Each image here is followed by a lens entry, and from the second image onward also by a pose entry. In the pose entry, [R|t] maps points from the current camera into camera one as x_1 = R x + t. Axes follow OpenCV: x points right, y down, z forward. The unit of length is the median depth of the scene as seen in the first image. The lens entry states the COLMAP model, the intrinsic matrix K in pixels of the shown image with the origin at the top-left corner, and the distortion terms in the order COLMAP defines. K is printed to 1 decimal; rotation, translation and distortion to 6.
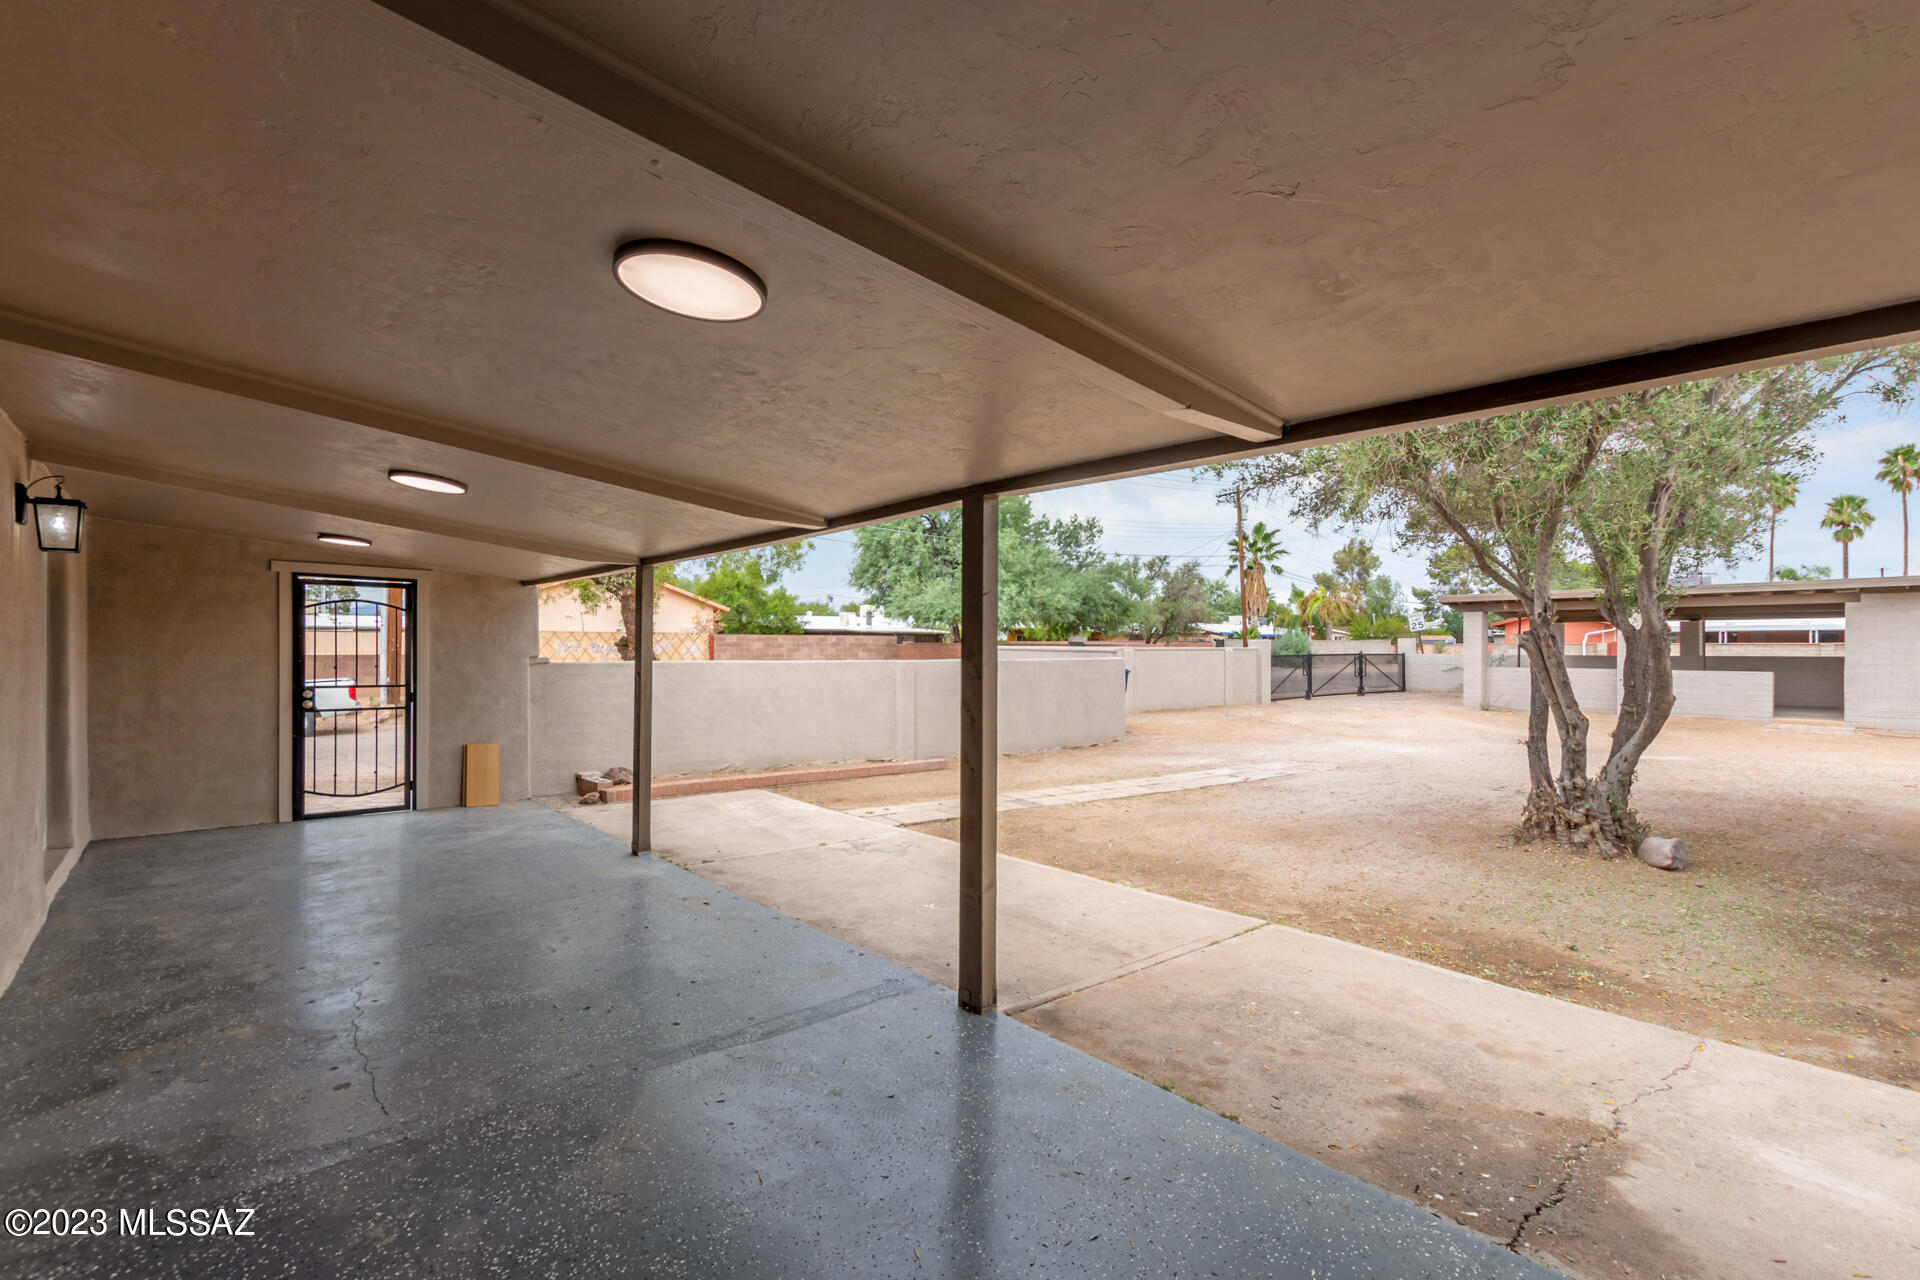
lens RADIAL K [[897.4, 0, 960.0], [0, 897.4, 640.0], [0, 0, 1]] dist [-0.000206, -0.002121]
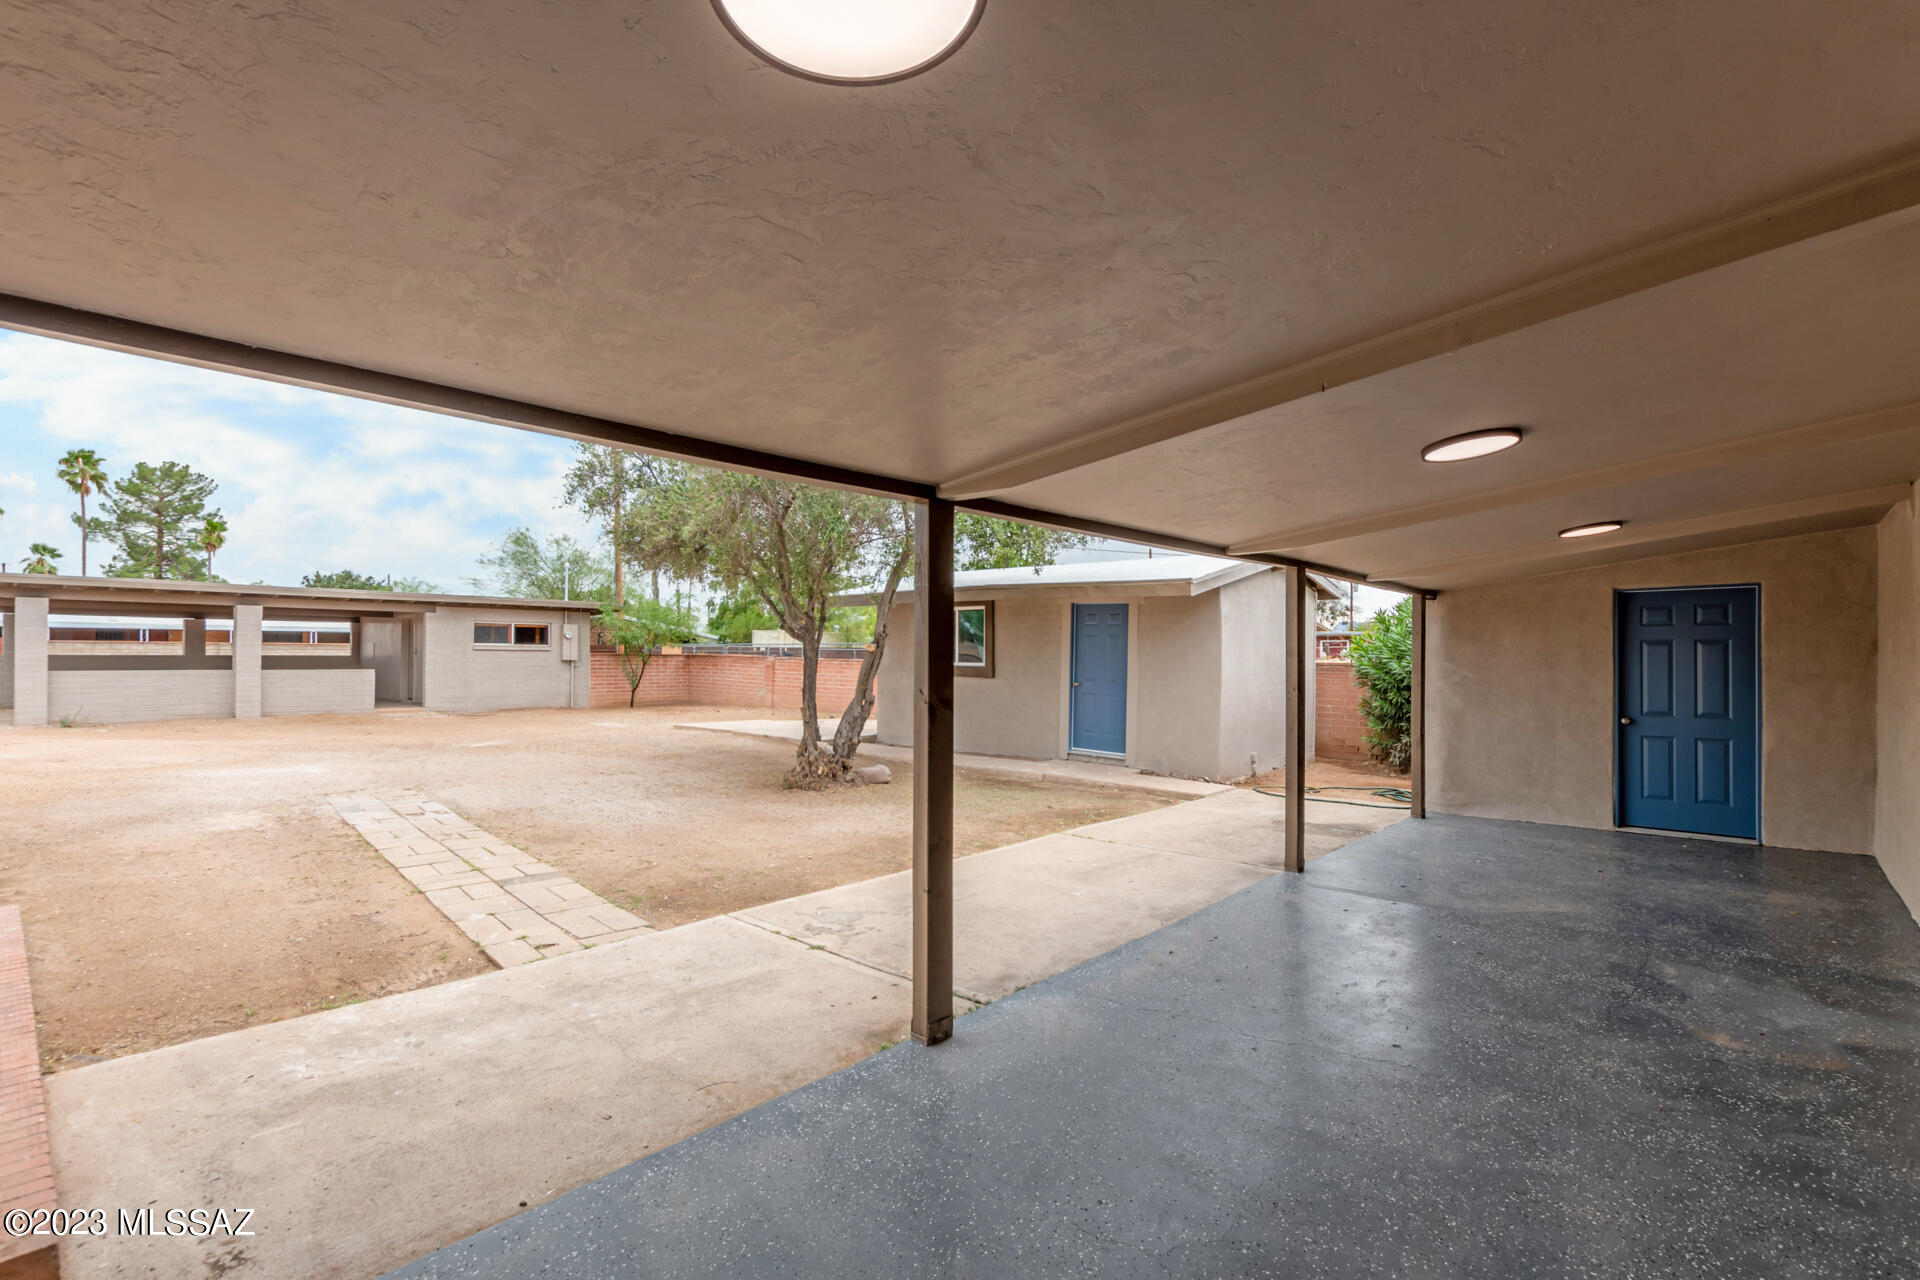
lens RADIAL K [[872.1, 0, 981.7], [0, 872.1, 640.8], [0, 0, 1]] dist [0.002098, -0.000094]
pose [[-0.135155, 0.011756, 0.990755, -0.980299], [-0.017124, 0.999753, -0.014198, 0.005429], [-0.990676, -0.018885, -0.134921, 1.157322]]
